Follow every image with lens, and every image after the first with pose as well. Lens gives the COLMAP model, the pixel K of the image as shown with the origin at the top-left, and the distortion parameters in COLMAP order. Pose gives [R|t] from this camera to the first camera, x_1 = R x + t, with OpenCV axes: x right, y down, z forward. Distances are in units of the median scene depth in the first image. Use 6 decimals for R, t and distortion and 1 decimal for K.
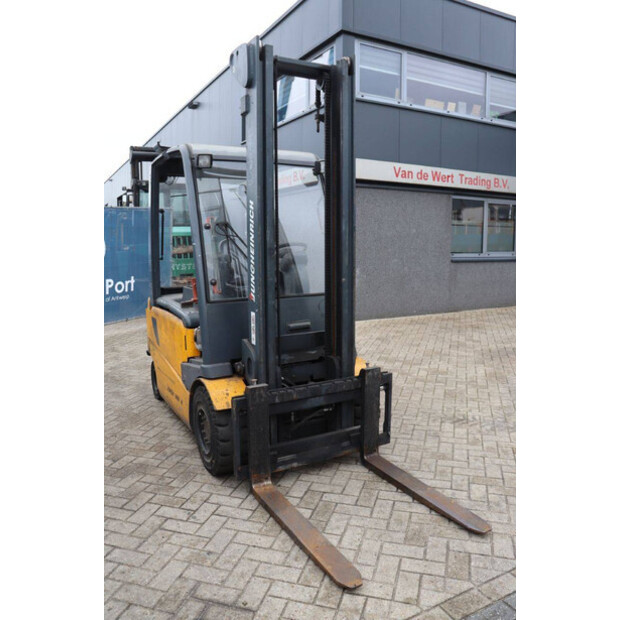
lens RADIAL K [[503.0, 0, 310.0], [0, 503.0, 310.0], [0, 0, 1]] dist [-0.169169, 0.143881]
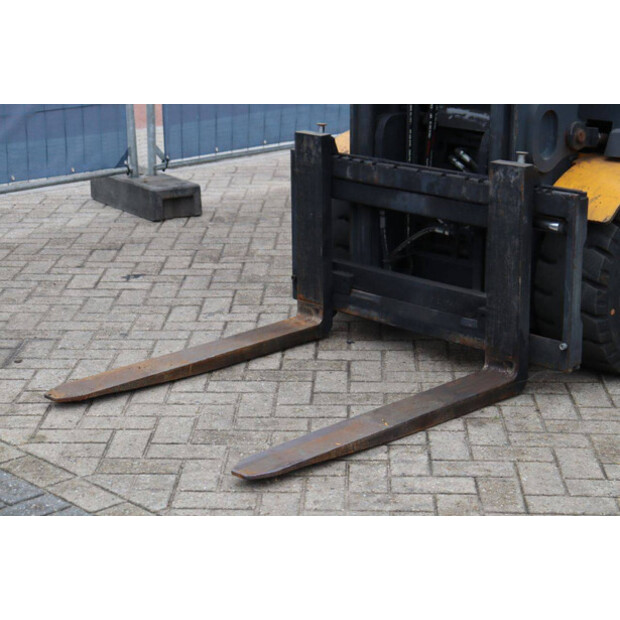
lens RADIAL K [[1444.8, 0, 310.0], [0, 1444.8, 310.0], [0, 0, 1]] dist [0.430365, -0.031601]
pose [[0.246669, 0.265388, -0.932053, 1.579632], [-0.129121, 0.962198, 0.239799, -0.050410], [0.960459, 0.061196, 0.271611, 0.622589]]
